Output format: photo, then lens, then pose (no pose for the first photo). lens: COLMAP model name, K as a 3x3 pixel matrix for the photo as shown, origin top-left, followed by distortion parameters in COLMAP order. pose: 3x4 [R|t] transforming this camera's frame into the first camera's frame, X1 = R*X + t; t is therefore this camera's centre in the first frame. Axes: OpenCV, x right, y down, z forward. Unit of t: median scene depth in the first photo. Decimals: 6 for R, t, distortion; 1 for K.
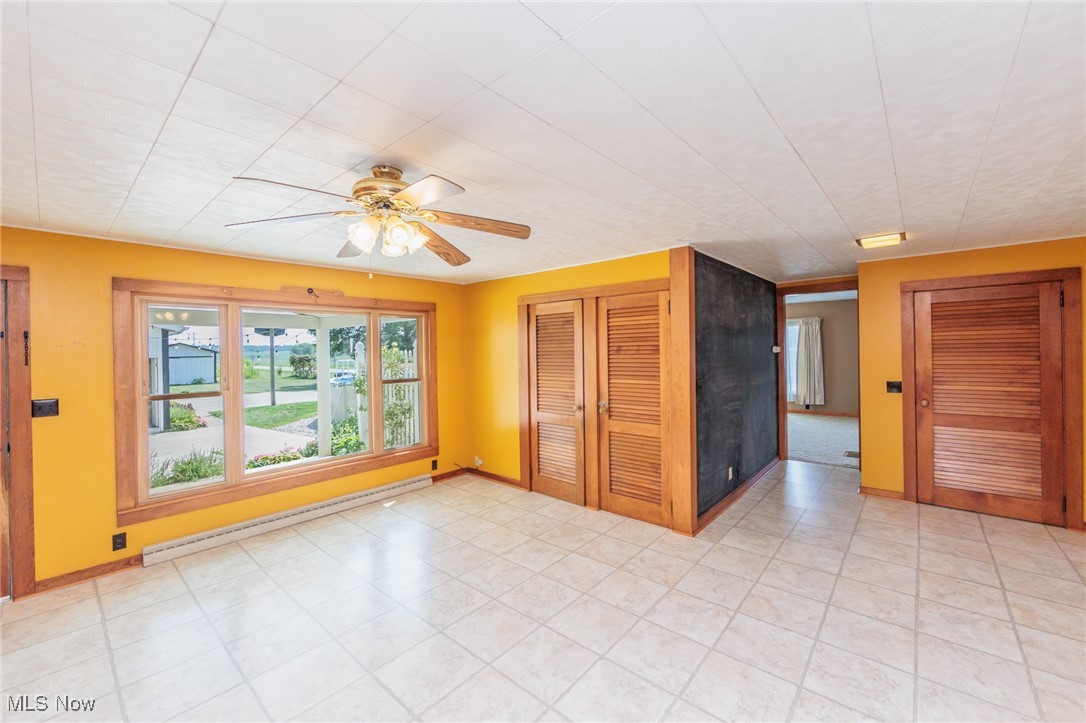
lens RADIAL K [[426.5, 0, 544.2], [0, 426.5, 354.6], [0, 0, 1]] dist [-0.002242, -0.000324]
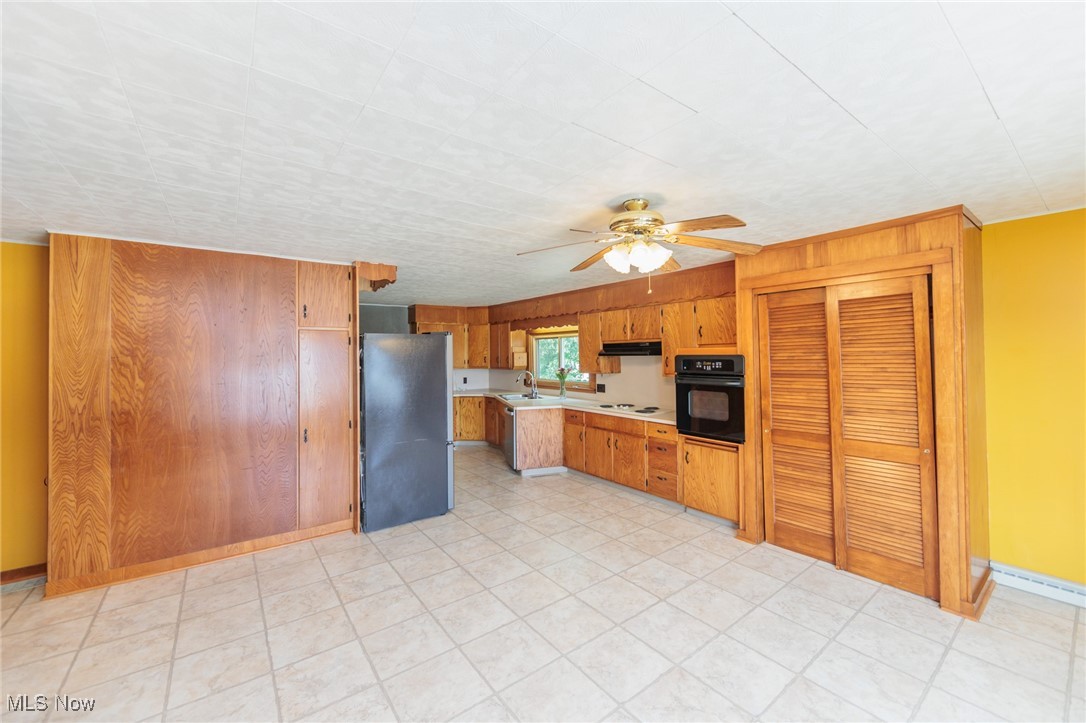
lens RADIAL K [[426.5, 0, 546.4], [0, 426.5, 352.4], [0, 0, 1]] dist [-0.002242, -0.000324]
pose [[-0.978671, 0.028909, 0.203388, -0.298804], [0.029776, 0.999556, 0.001202, -0.018784], [-0.203263, 0.007233, -0.979097, 1.870382]]
